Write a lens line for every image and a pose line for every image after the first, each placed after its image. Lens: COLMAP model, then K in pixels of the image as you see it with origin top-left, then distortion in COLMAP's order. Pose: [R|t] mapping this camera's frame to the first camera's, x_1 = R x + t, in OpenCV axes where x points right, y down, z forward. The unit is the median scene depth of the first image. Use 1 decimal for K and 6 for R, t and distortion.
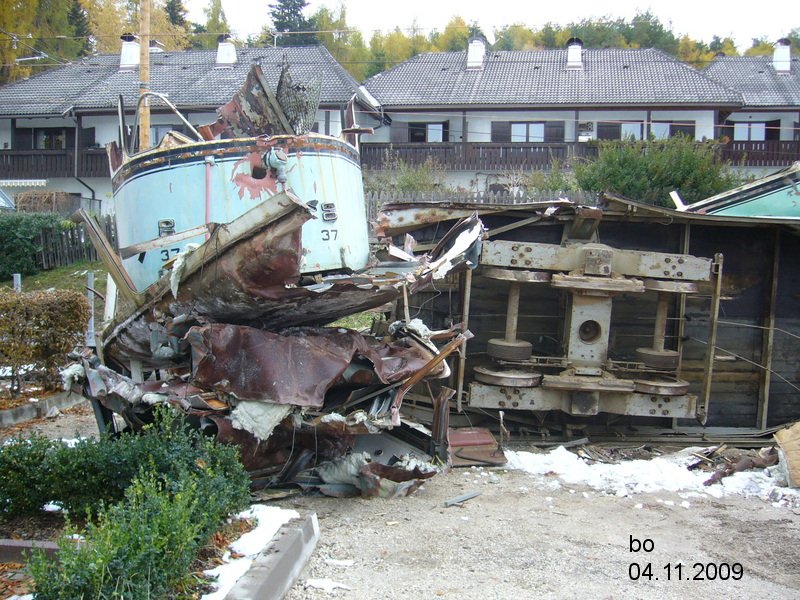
lens RADIAL K [[862.0, 0, 399.4], [0, 862.0, 305.5], [0, 0, 1]] dist [-0.081232, 0.000000]
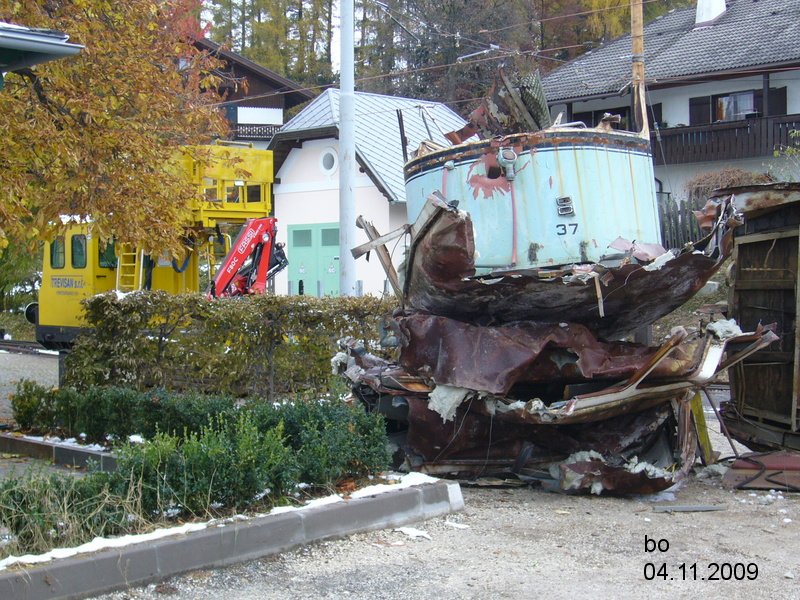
lens RADIAL K [[1192.2, 0, 399.9], [0, 1192.2, 296.3], [0, 0, 1]] dist [0.002756, 0.000000]
pose [[0.789022, -0.011294, -0.614262, 0.637381], [-0.007464, 0.999581, -0.027967, 0.036648], [0.614320, 0.026651, 0.788607, -0.207137]]
